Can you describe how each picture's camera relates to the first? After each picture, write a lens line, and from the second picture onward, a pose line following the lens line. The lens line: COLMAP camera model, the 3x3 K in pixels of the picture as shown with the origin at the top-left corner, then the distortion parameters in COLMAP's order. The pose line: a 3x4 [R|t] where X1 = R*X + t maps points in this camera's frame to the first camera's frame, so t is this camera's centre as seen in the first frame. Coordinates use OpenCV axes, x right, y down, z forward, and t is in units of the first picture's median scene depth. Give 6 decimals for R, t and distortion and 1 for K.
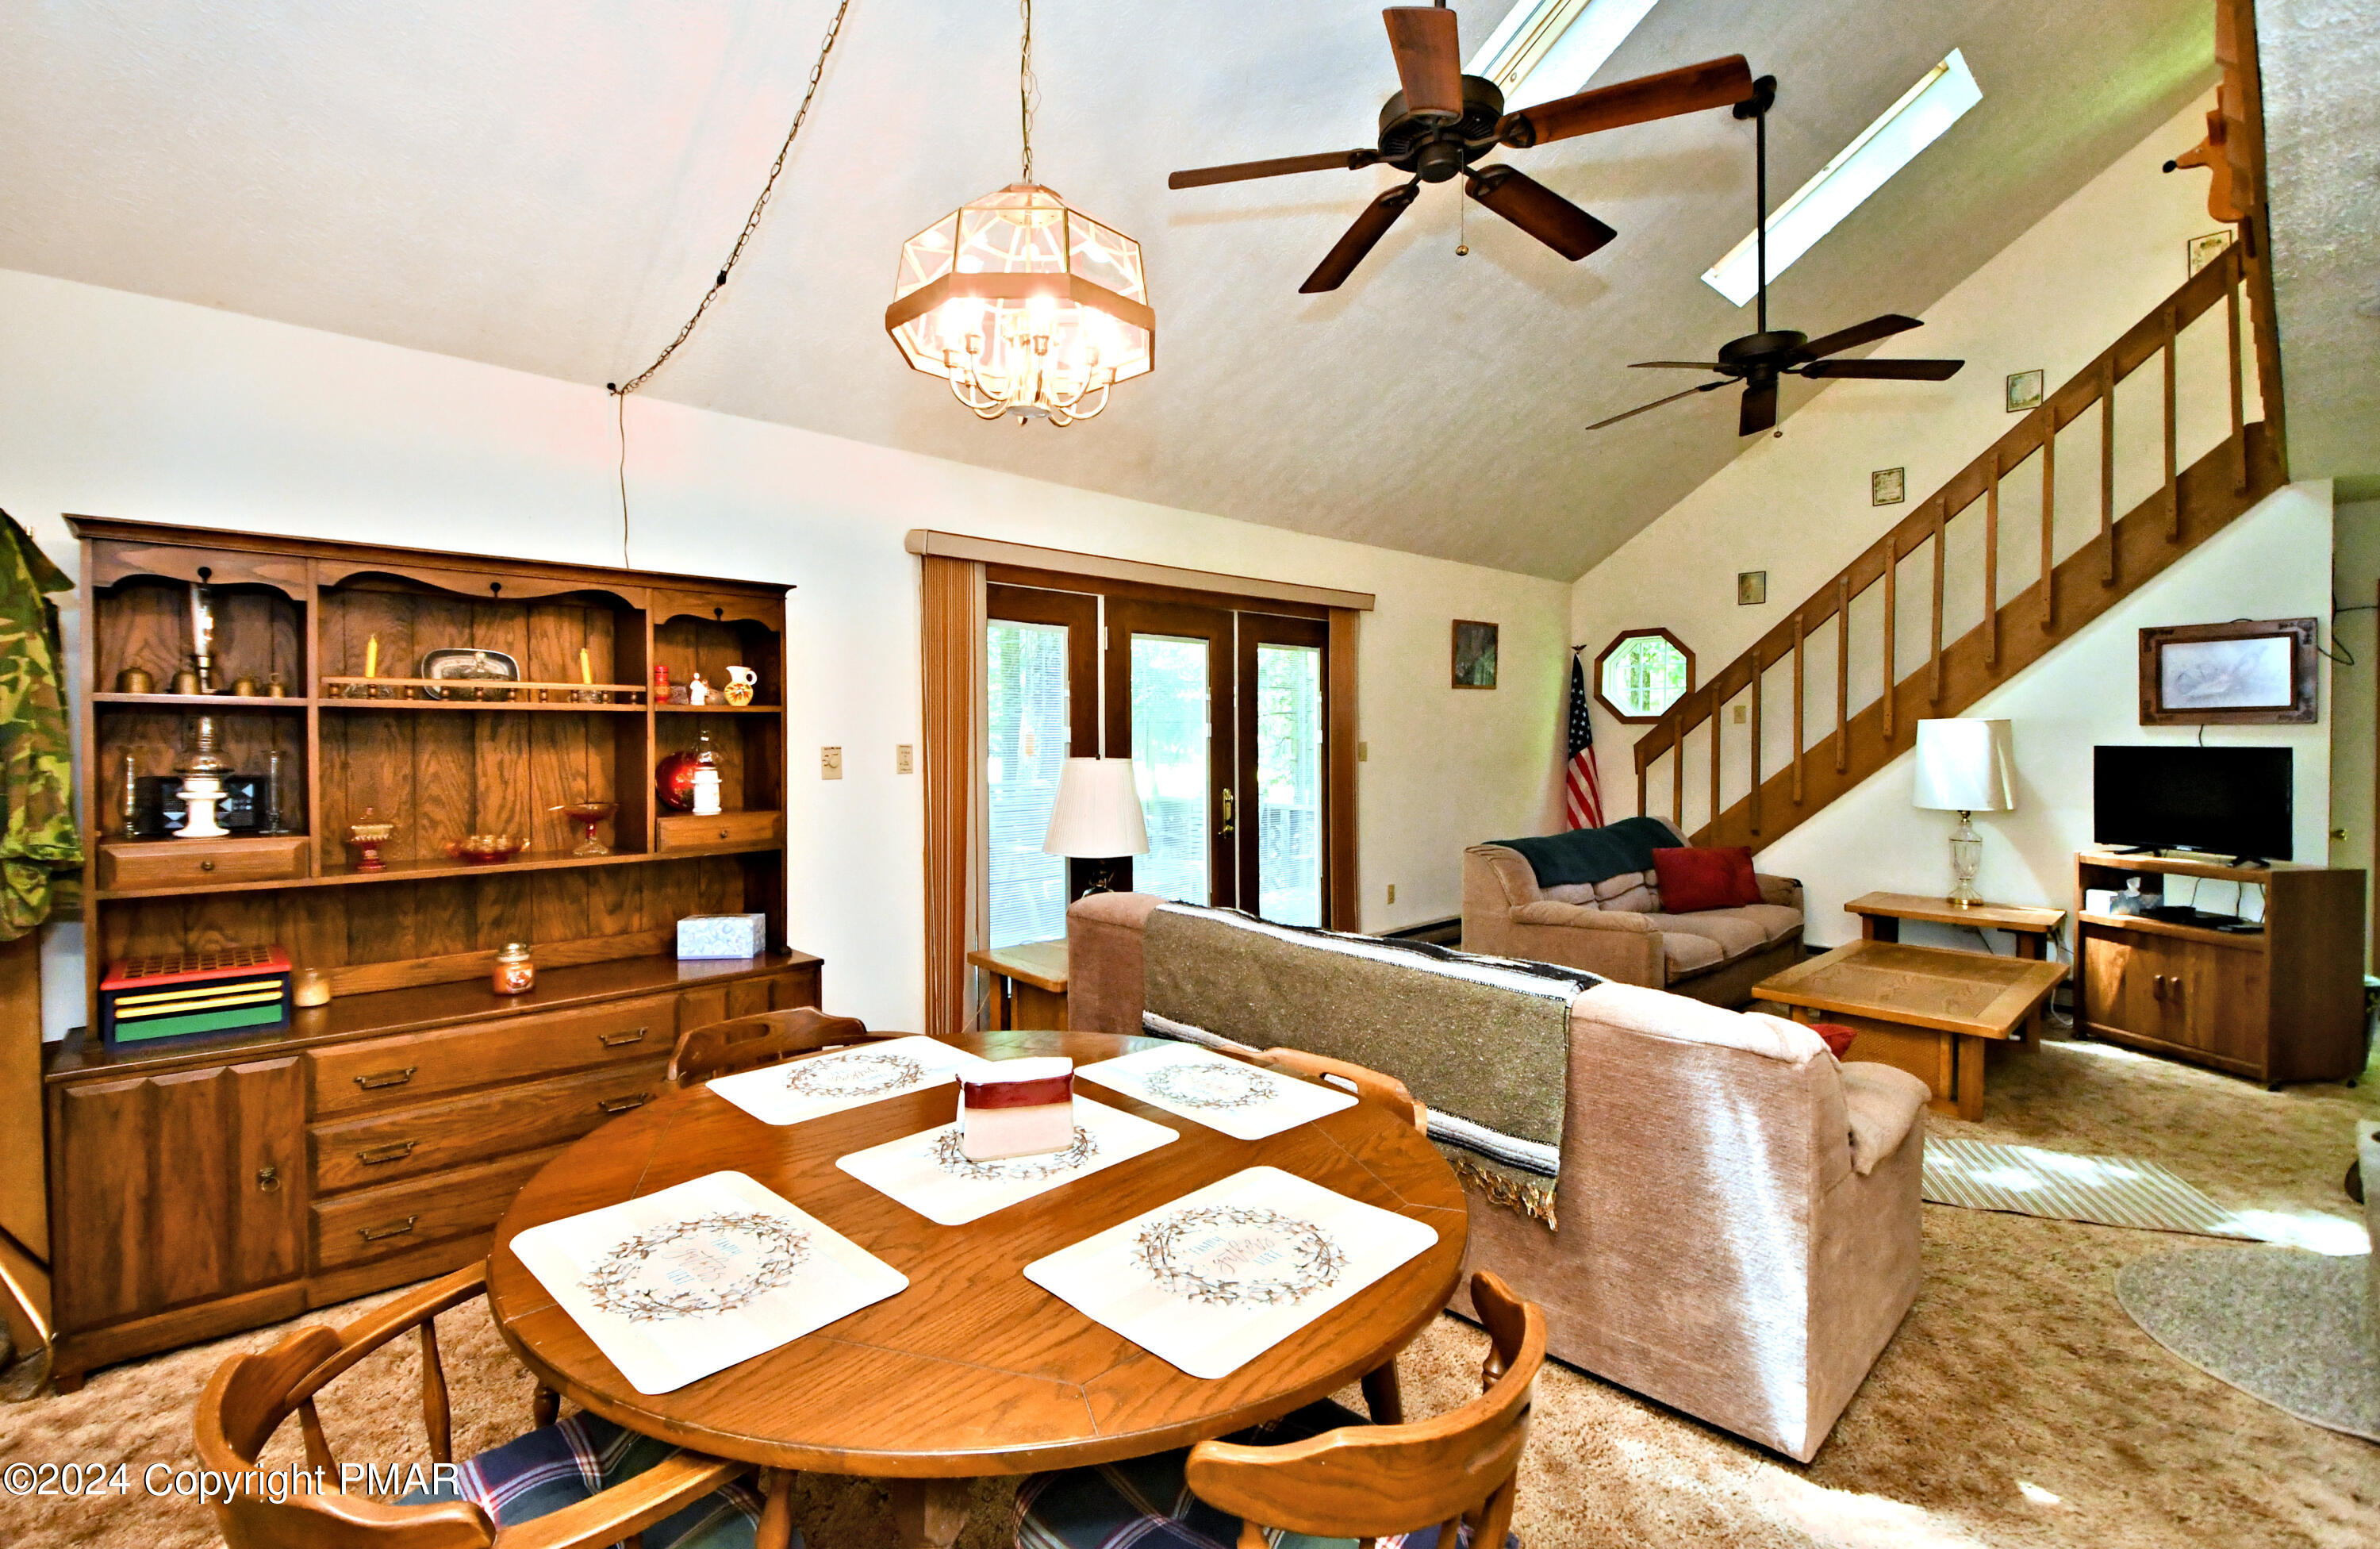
lens RADIAL K [[1059.4, 0, 1120.9], [0, 1059.4, 746.4], [0, 0, 1]] dist [-0.000647, -0.000994]
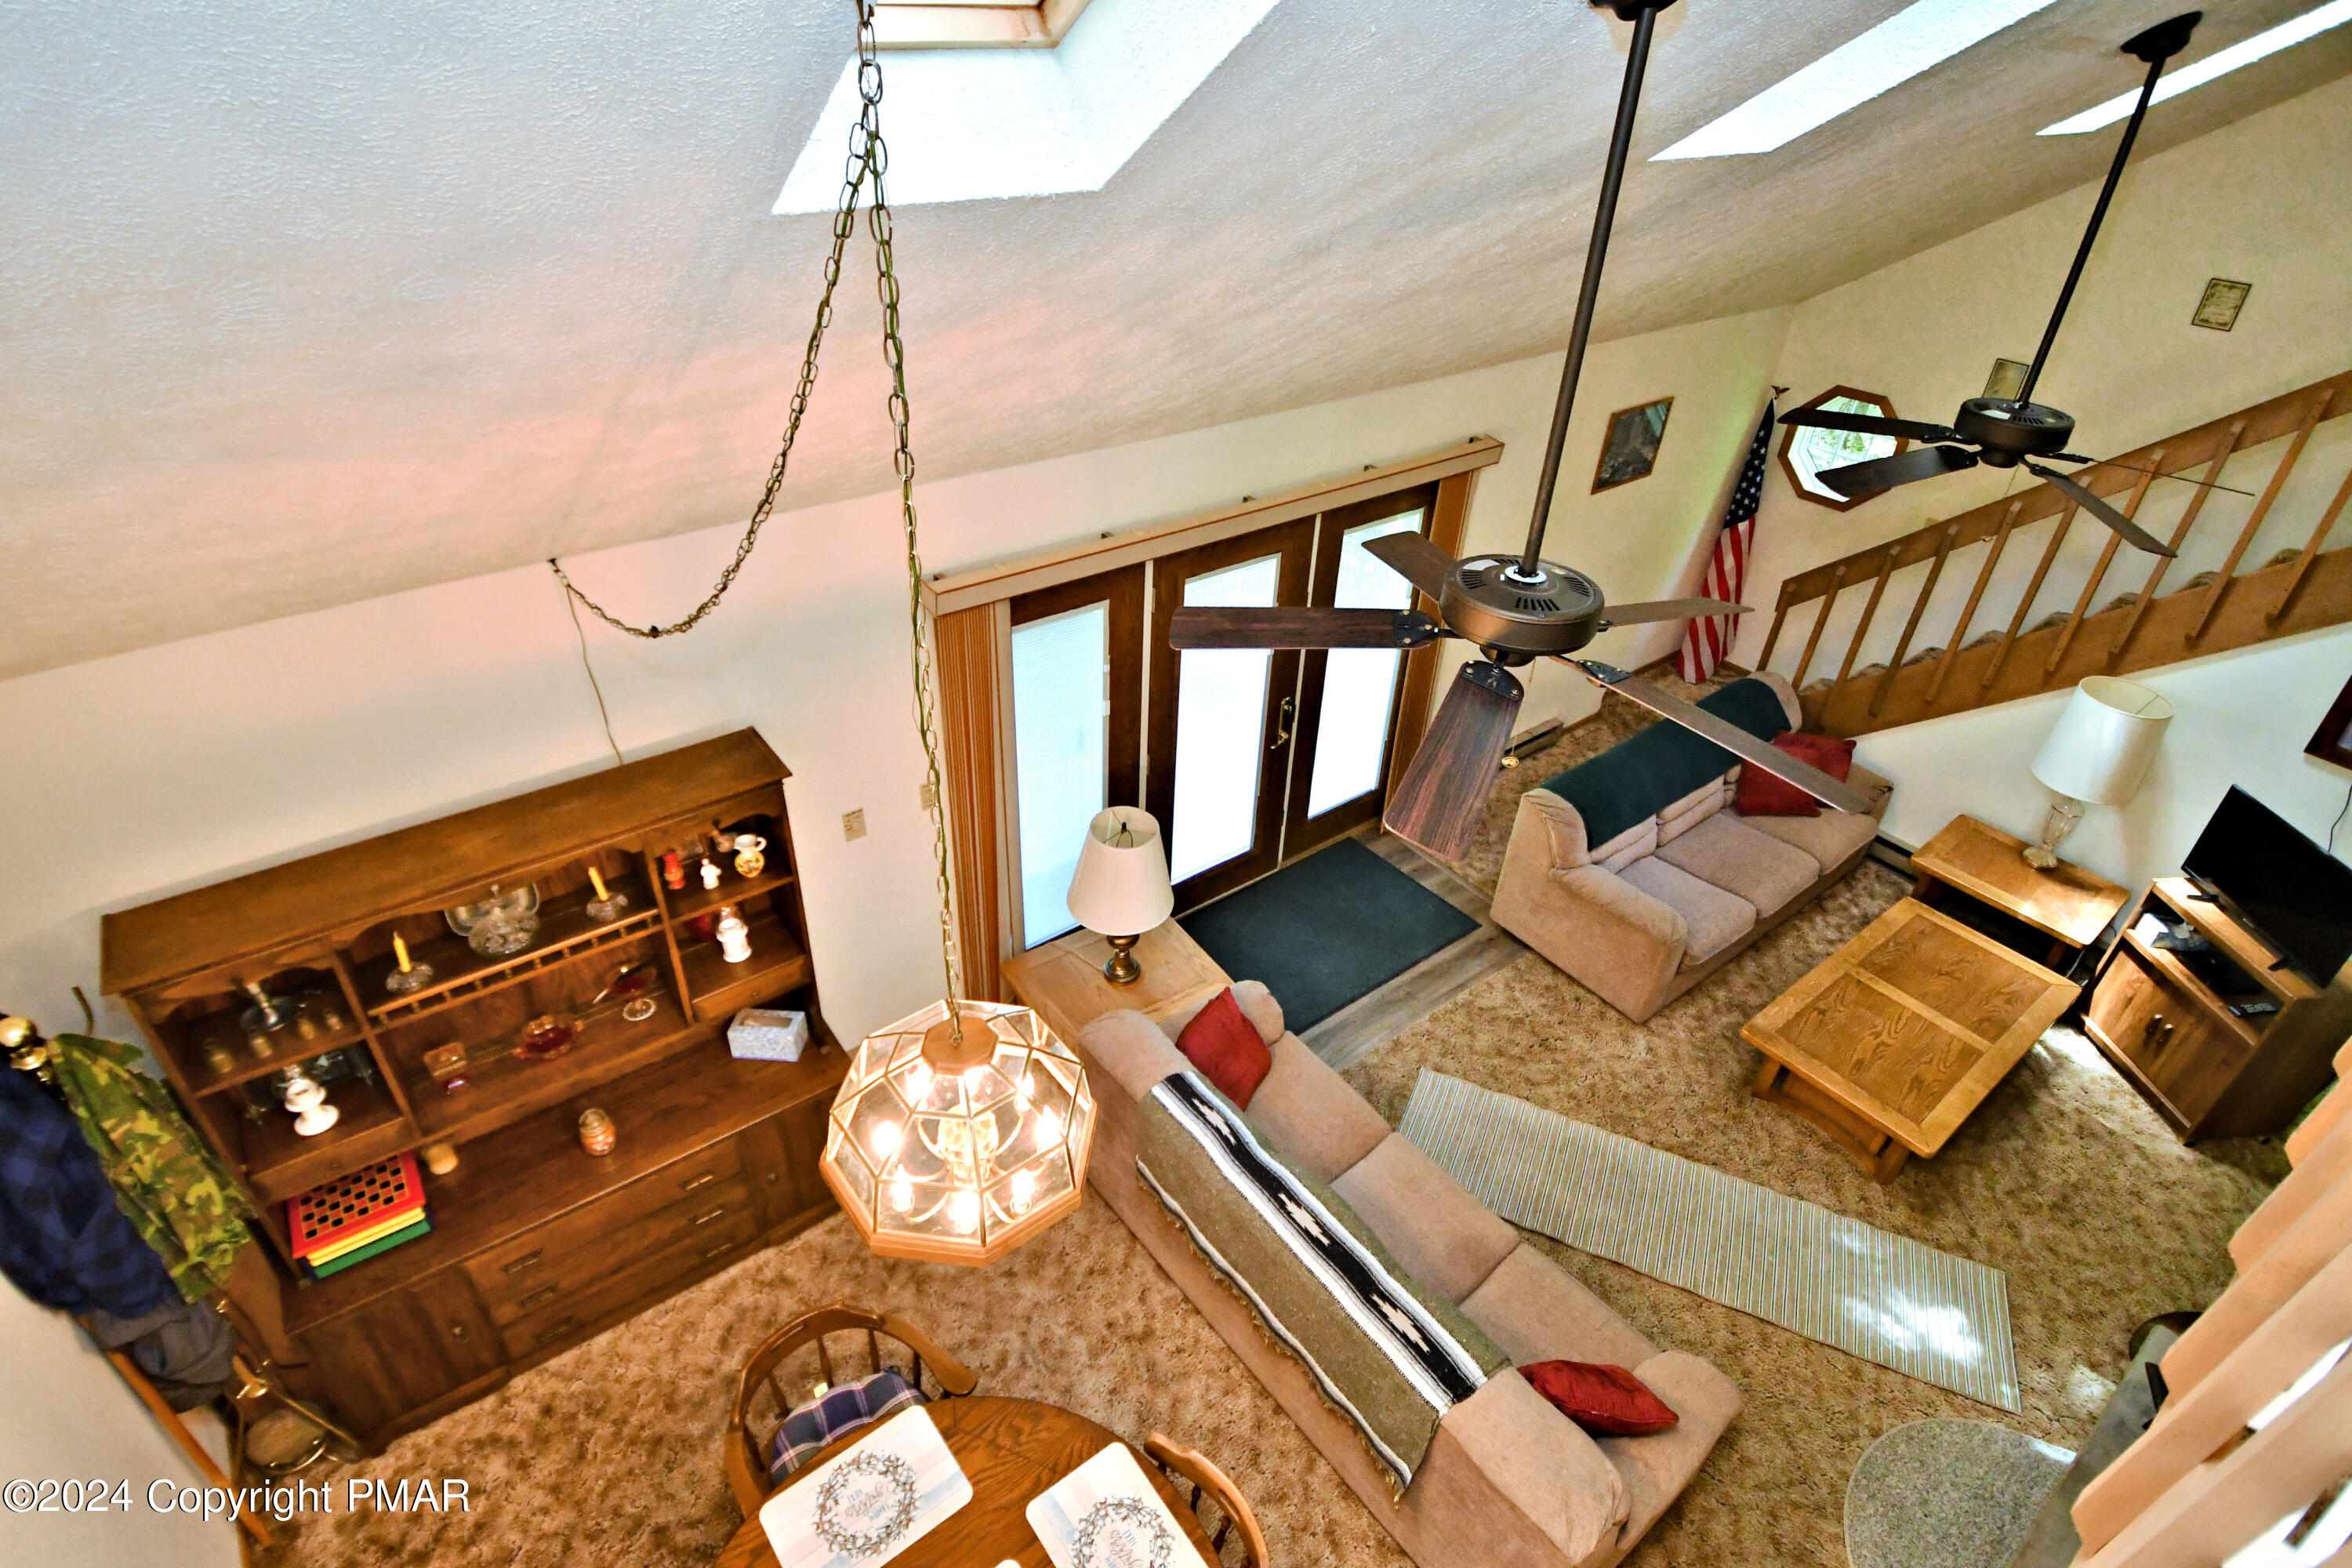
lens RADIAL K [[1177.6, 0, 1176.0], [0, 1177.6, 784.0], [0, 0, 1]] dist [-0.020701, -0.000093]
pose [[0.996660, 0.073386, -0.035816, 0.049476], [-0.042611, 0.841534, 0.538521, -0.506146], [0.069660, -0.535196, 0.841851, 0.099043]]
